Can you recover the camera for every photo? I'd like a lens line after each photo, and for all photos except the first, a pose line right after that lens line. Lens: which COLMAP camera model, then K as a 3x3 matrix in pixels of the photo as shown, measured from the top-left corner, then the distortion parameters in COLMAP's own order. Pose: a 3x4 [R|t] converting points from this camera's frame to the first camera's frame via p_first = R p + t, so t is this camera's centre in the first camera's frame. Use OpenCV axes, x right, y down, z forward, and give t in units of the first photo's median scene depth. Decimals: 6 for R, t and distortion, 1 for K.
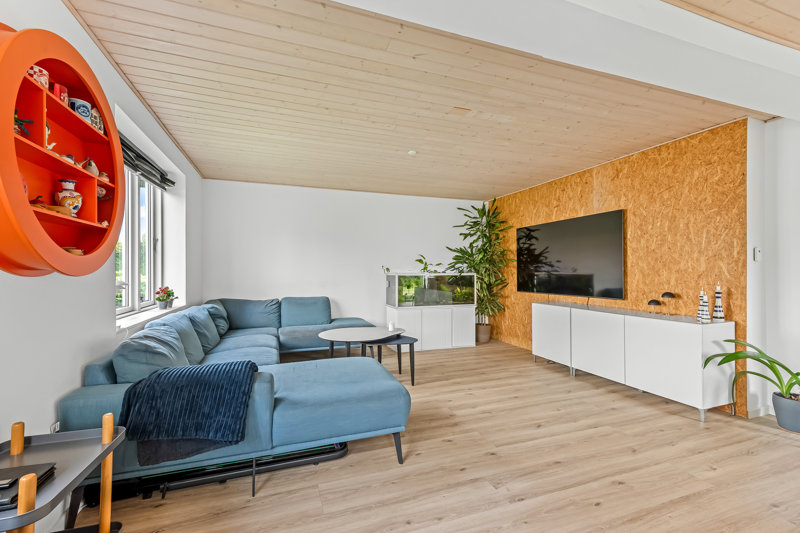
lens RADIAL K [[346.9, 0, 402.7], [0, 346.9, 269.4], [0, 0, 1]] dist [0.012878, -0.001217]
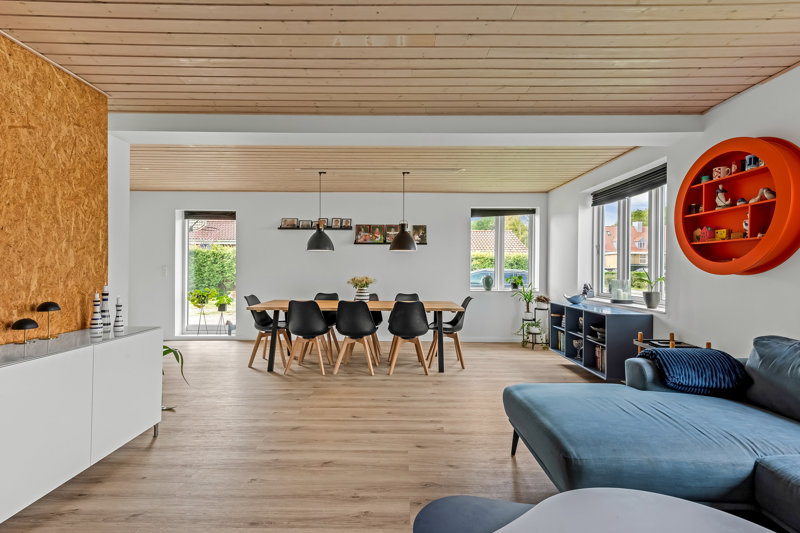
lens RADIAL K [[406.2, 0, 396.5], [0, 406.2, 269.6], [0, 0, 1]] dist [0.002664, 0.000495]
pose [[-0.942413, 0.003719, 0.334432, -0.052254], [0.002413, 0.999988, -0.004320, 0.012292], [-0.334444, -0.003264, -0.942410, 1.434058]]
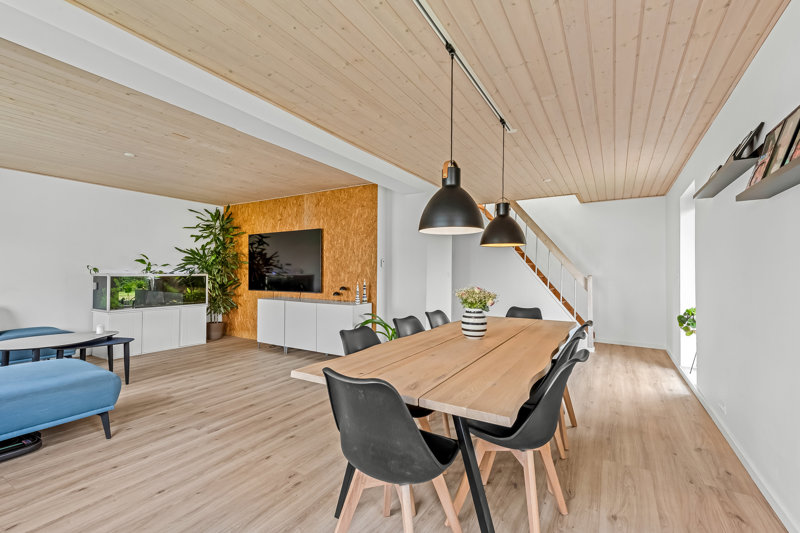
lens RADIAL K [[346.9, 0, 399.8], [0, 346.9, 269.5], [0, 0, 1]] dist [0.012878, -0.001217]
pose [[0.780913, 0.010862, 0.624546, 0.010343], [-0.008457, 0.999941, -0.006817, -0.000861], [-0.624583, 0.000042, 0.780959, -0.321747]]
